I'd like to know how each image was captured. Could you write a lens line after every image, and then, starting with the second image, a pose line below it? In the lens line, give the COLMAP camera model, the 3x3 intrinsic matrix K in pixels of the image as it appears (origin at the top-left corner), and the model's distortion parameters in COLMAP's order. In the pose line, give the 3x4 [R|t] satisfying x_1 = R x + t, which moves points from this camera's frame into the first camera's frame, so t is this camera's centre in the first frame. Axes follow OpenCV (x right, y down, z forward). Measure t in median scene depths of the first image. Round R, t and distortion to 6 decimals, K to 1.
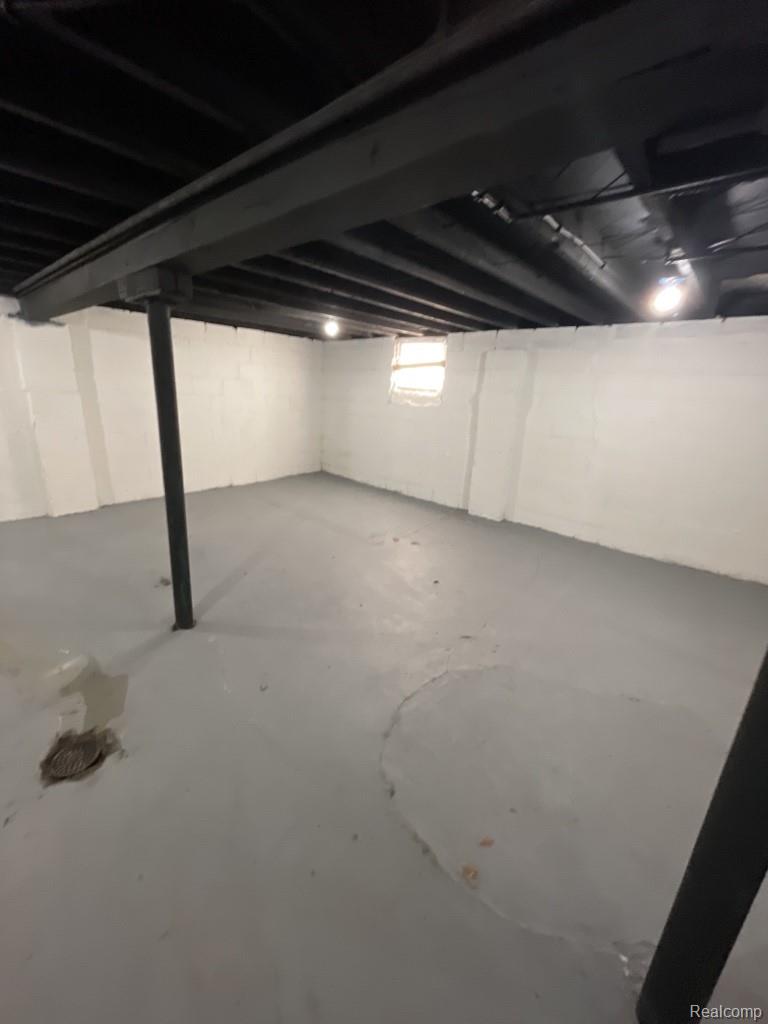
lens RADIAL K [[409.7, 0, 384.0], [0, 409.7, 512.0], [0, 0, 1]] dist [-0.000888, -0.000071]
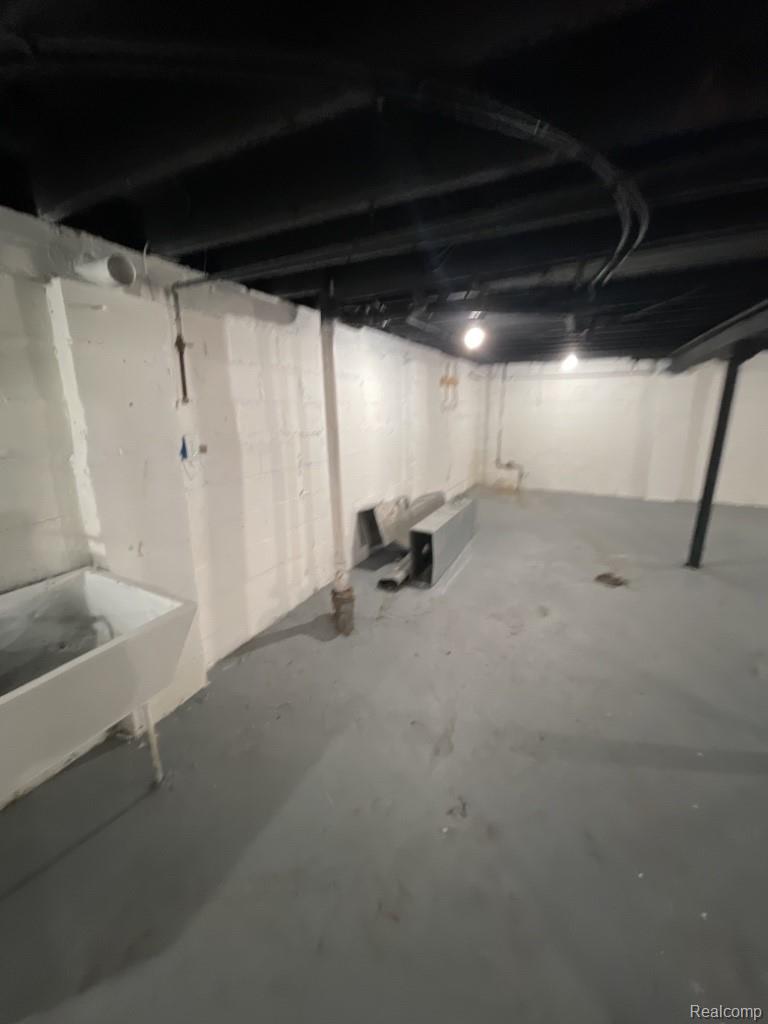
lens RADIAL K [[409.7, 0, 384.0], [0, 409.7, 512.0], [0, 0, 1]] dist [-0.000888, -0.000071]
pose [[0.267368, 0.189537, -0.944770, 0.590598], [-0.261280, 0.957993, 0.118248, 0.207008], [0.927495, 0.215234, 0.305658, -0.550947]]
